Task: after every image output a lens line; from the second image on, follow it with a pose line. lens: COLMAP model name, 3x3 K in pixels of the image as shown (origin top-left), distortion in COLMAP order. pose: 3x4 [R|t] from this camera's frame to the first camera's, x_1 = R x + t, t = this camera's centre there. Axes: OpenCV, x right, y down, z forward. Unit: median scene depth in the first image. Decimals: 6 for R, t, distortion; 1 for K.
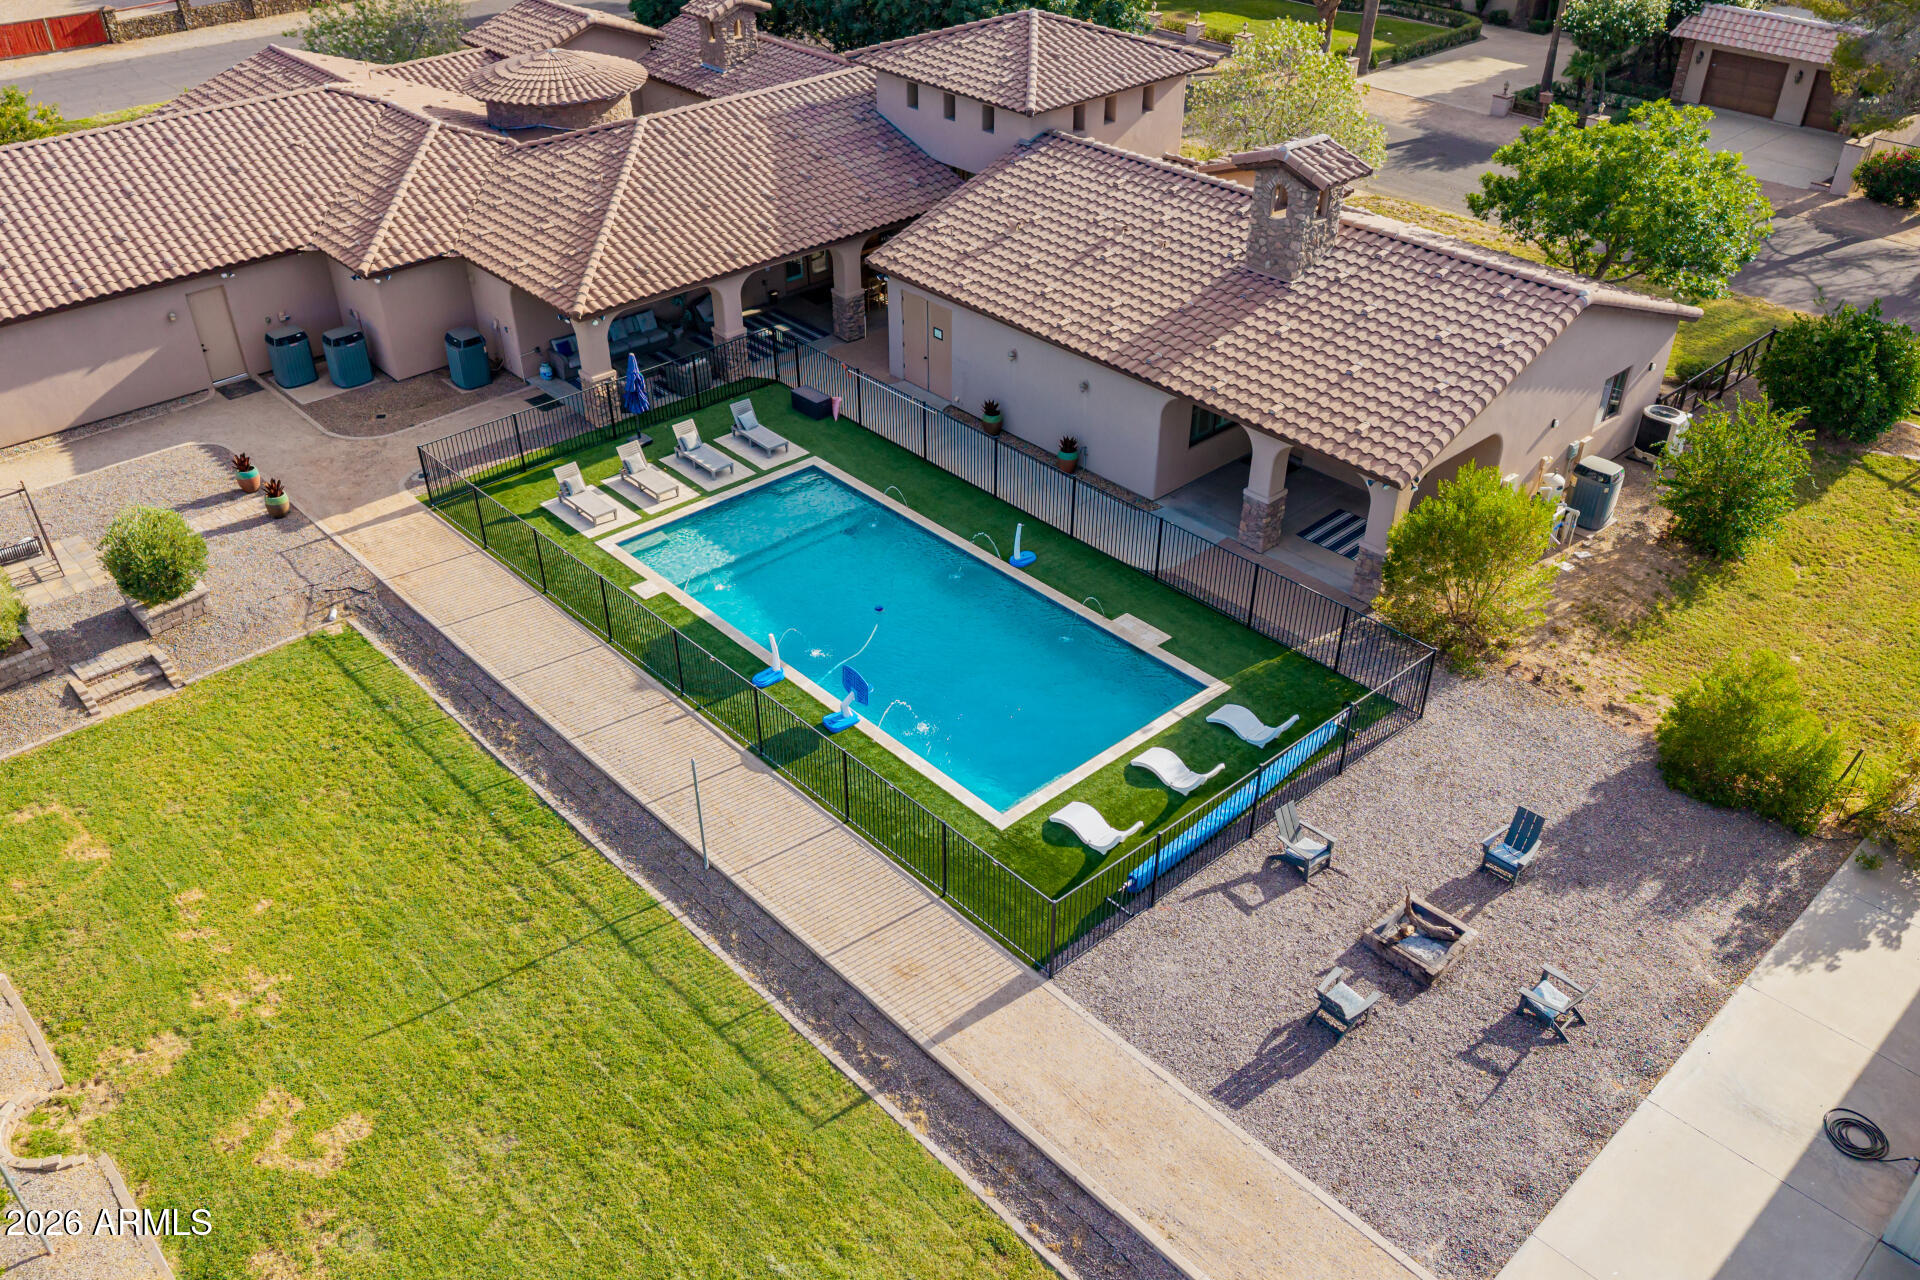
lens RADIAL K [[1530.3, 0, 967.4], [0, 1530.3, 650.4], [0, 0, 1]] dist [0.014254, -0.006003]
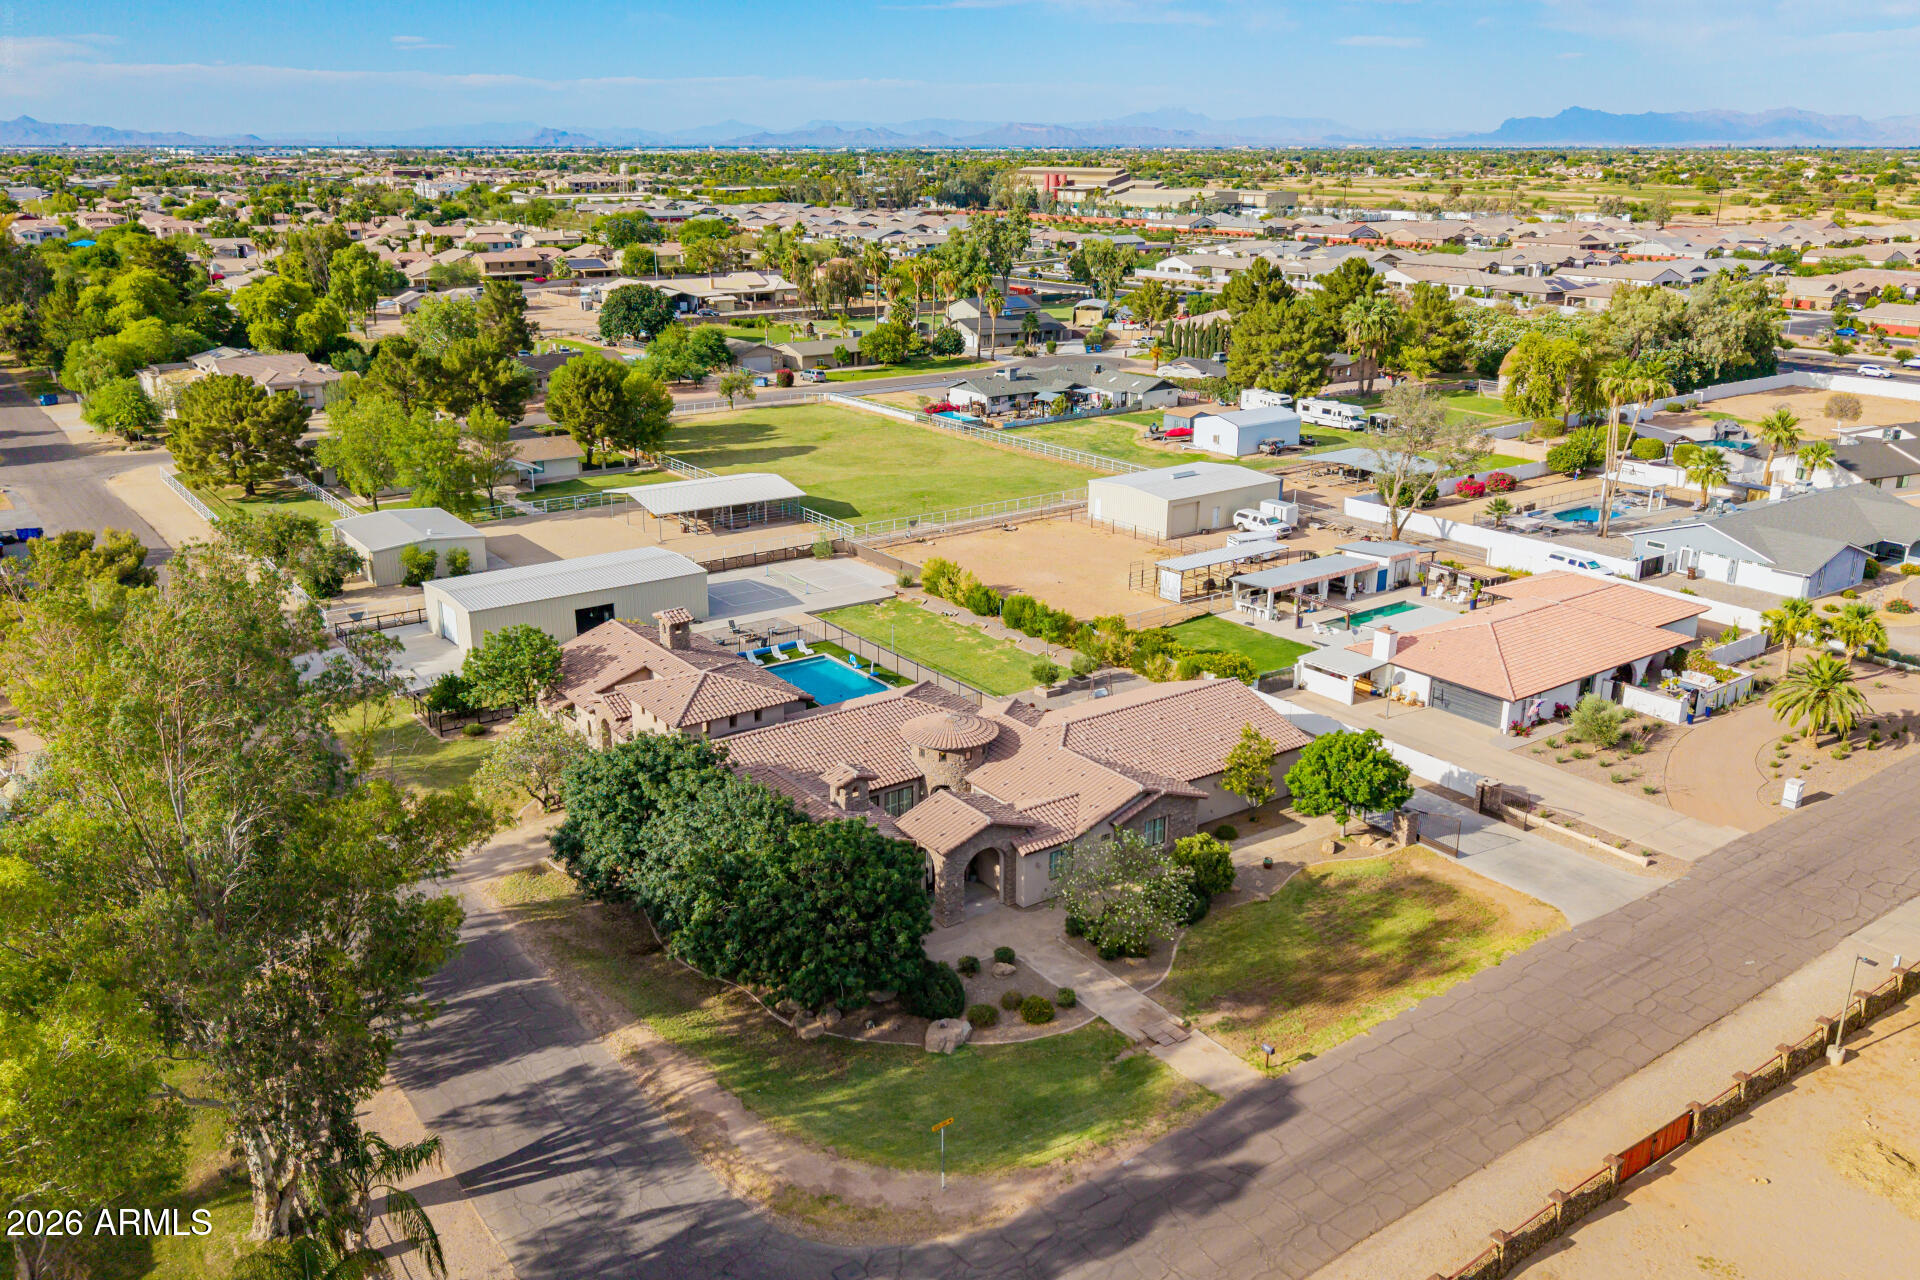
lens RADIAL K [[1462.1, 0, 970.3], [0, 1462.1, 715.4], [0, 0, 1]] dist [0.101119, -0.197506]
pose [[-0.992887, -0.048781, 0.108604, -0.790366], [0.062281, 0.564616, 0.823001, -2.972474], [-0.101467, 0.823911, -0.557562, 3.189072]]
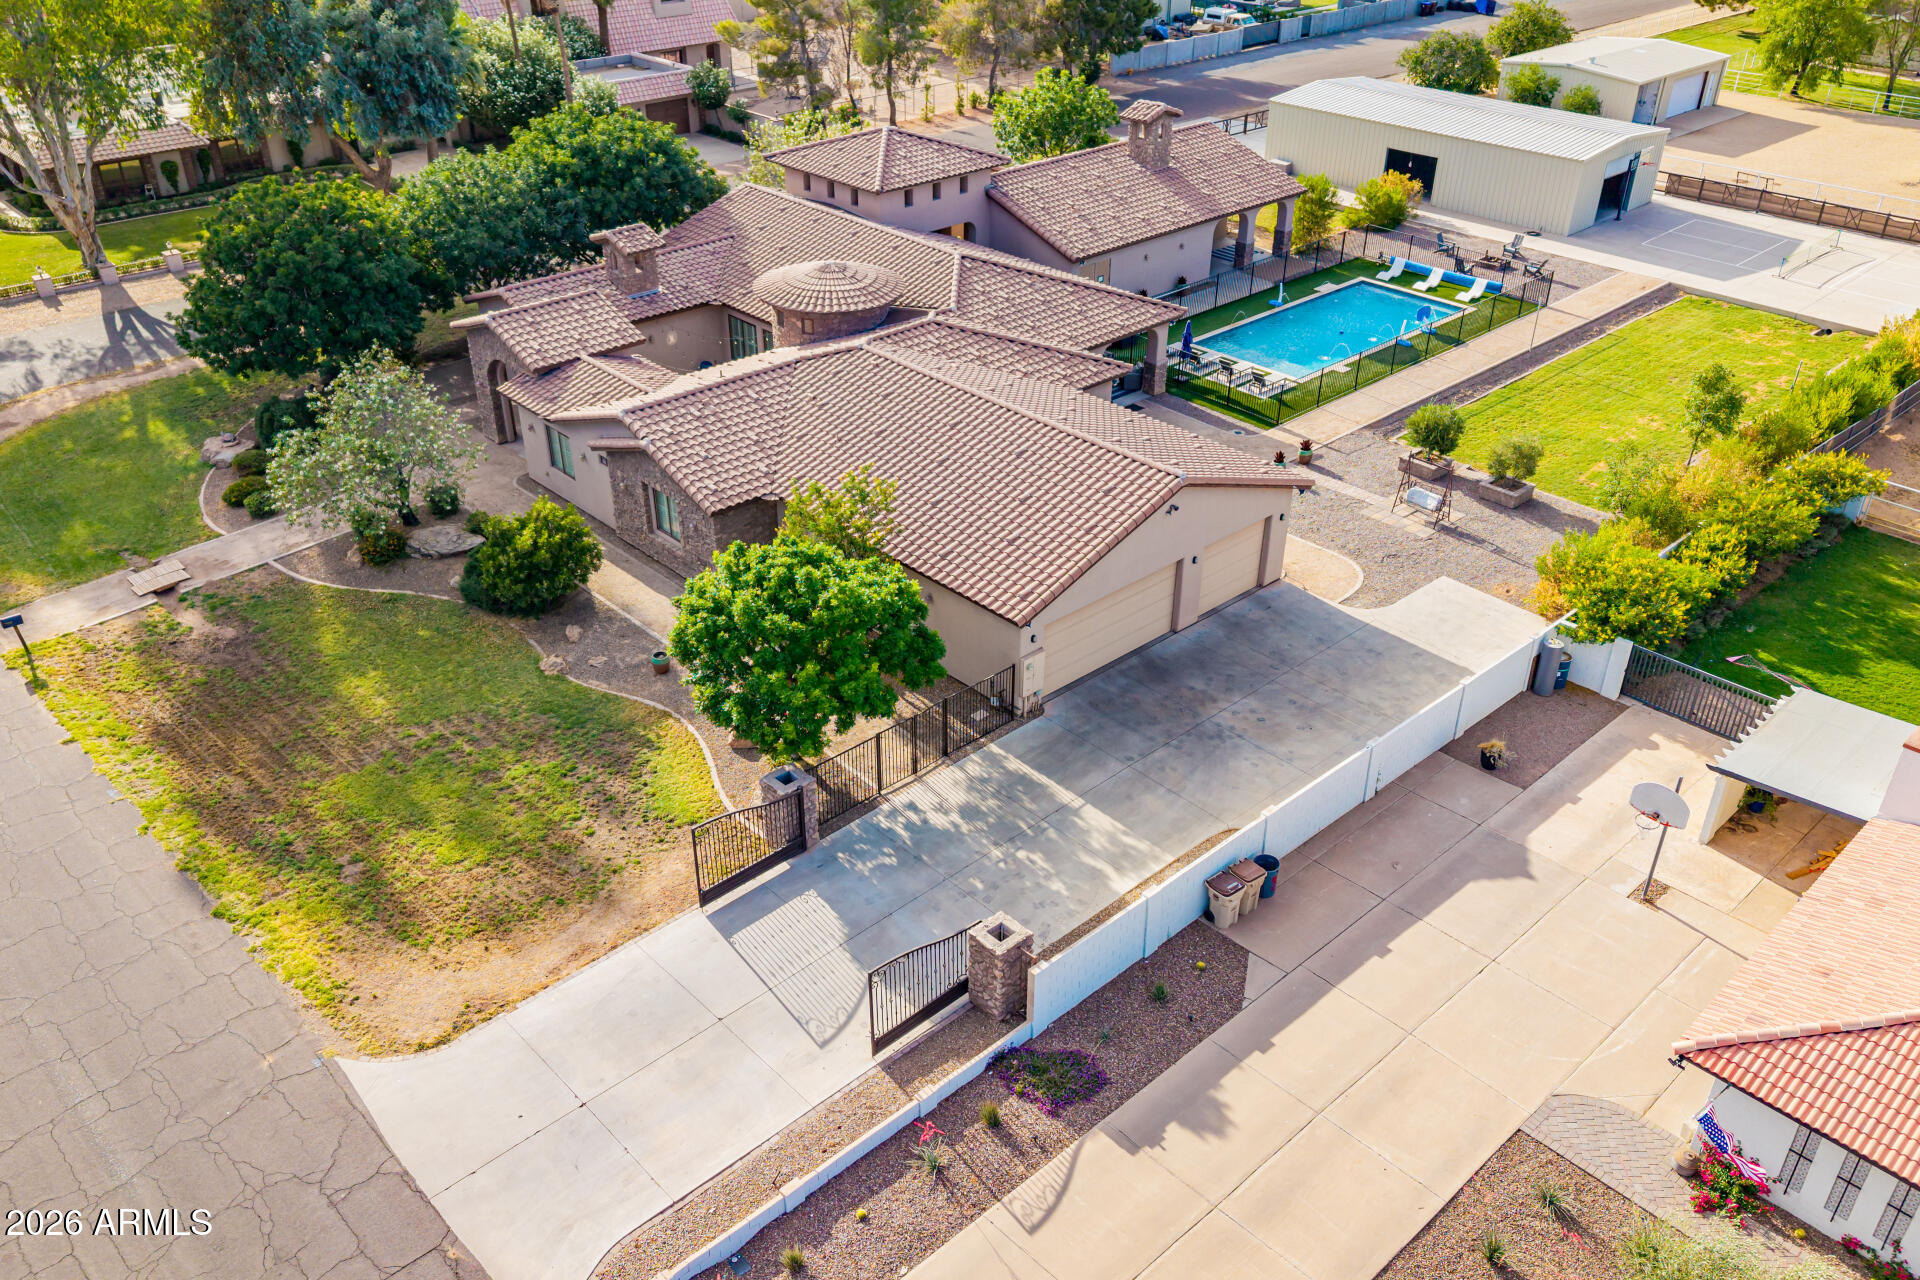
lens RADIAL K [[1530.3, 0, 967.4], [0, 1530.3, 650.4], [0, 0, 1]] dist [0.014254, -0.006003]
pose [[-0.004301, -0.523099, 0.852261, -2.328845], [0.567347, 0.700546, 0.432842, -1.020409], [-0.823467, 0.485390, 0.293766, 1.137071]]
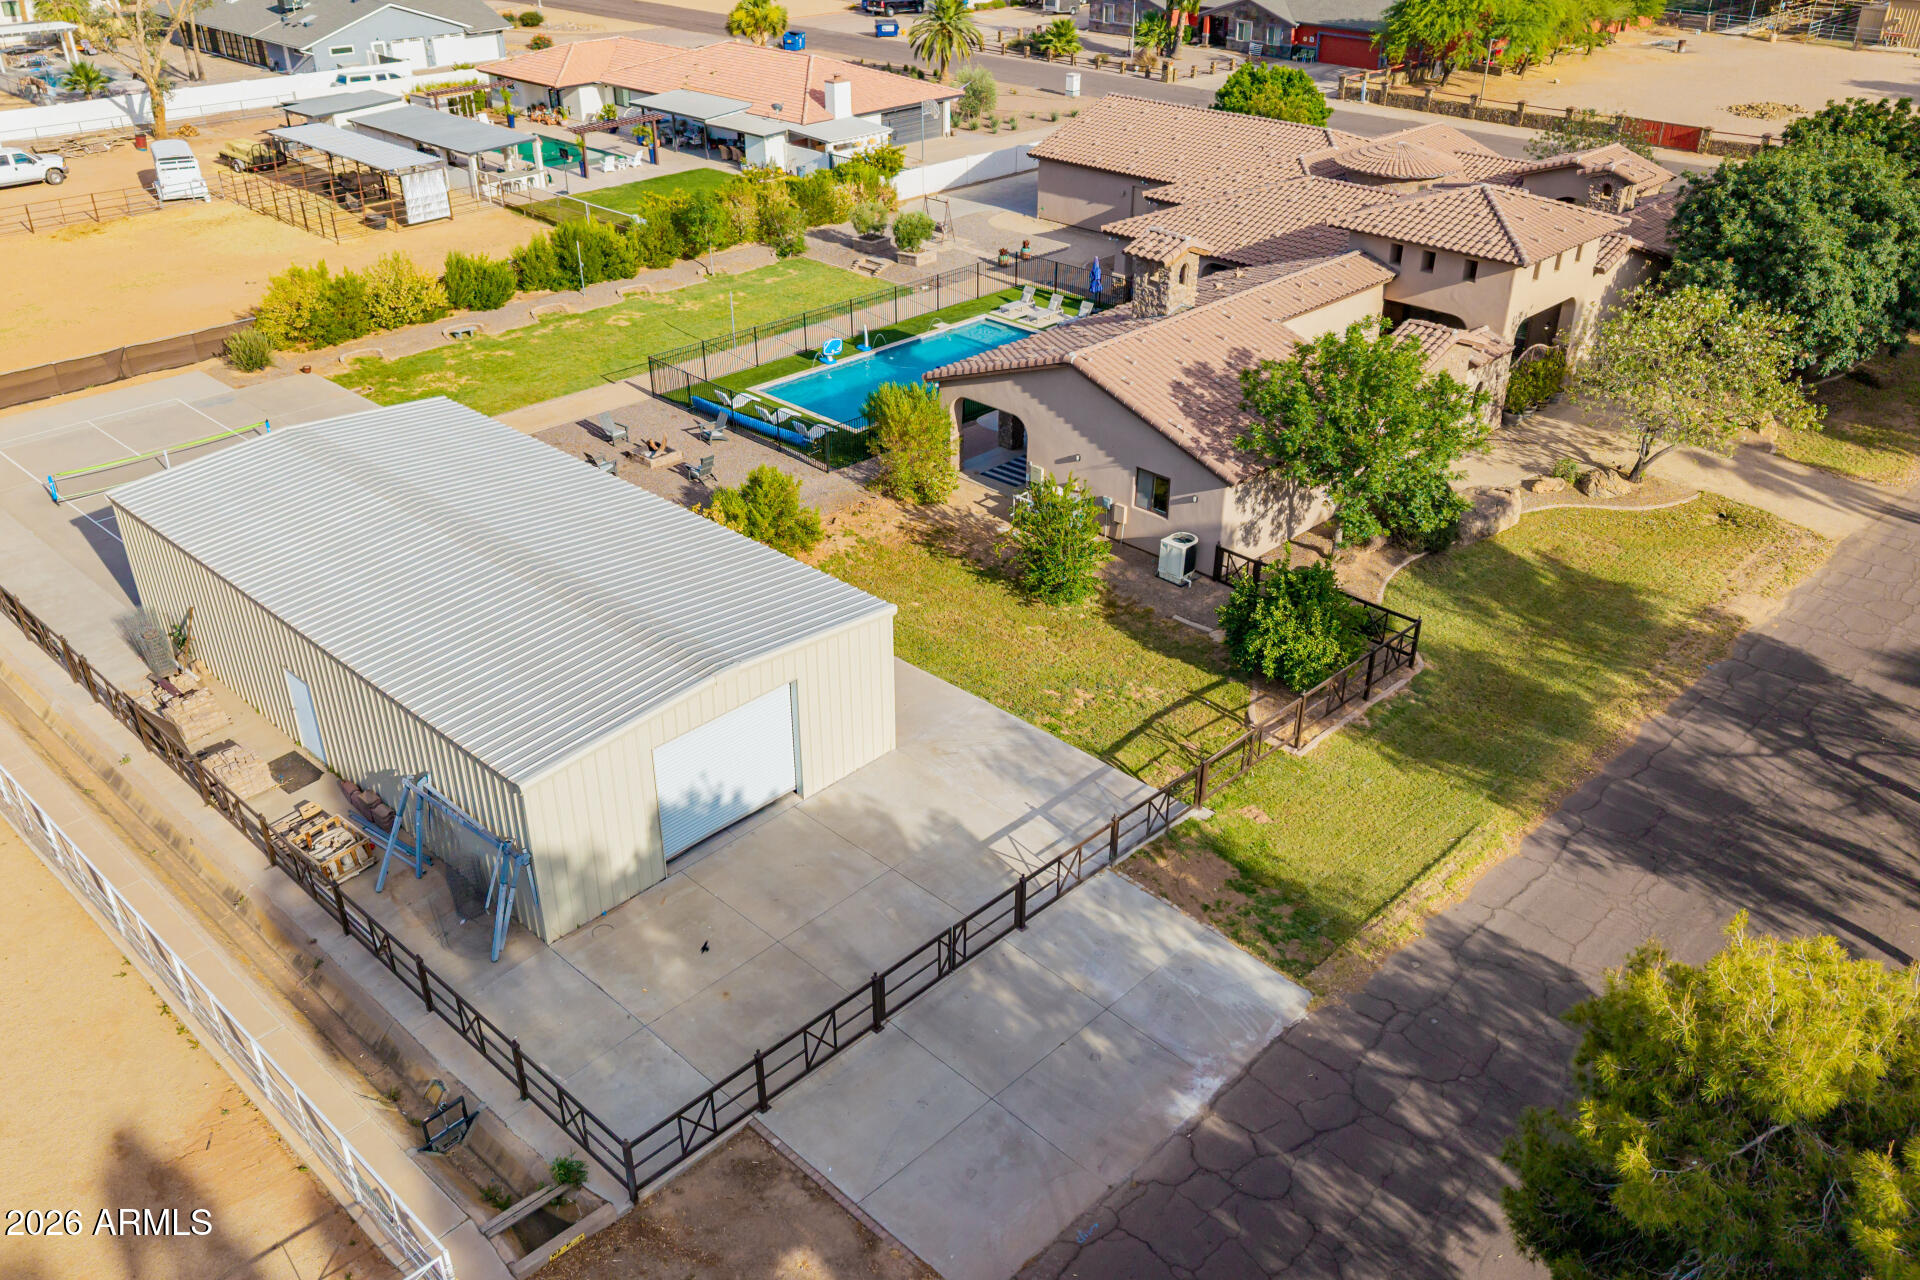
lens RADIAL K [[1530.3, 0, 967.4], [0, 1530.3, 650.4], [0, 0, 1]] dist [0.014254, -0.006003]
pose [[0.052511, 0.494778, -0.867431, 1.957165], [-0.572851, 0.726424, 0.379671, -0.575995], [0.817976, 0.476972, 0.321579, 0.678802]]
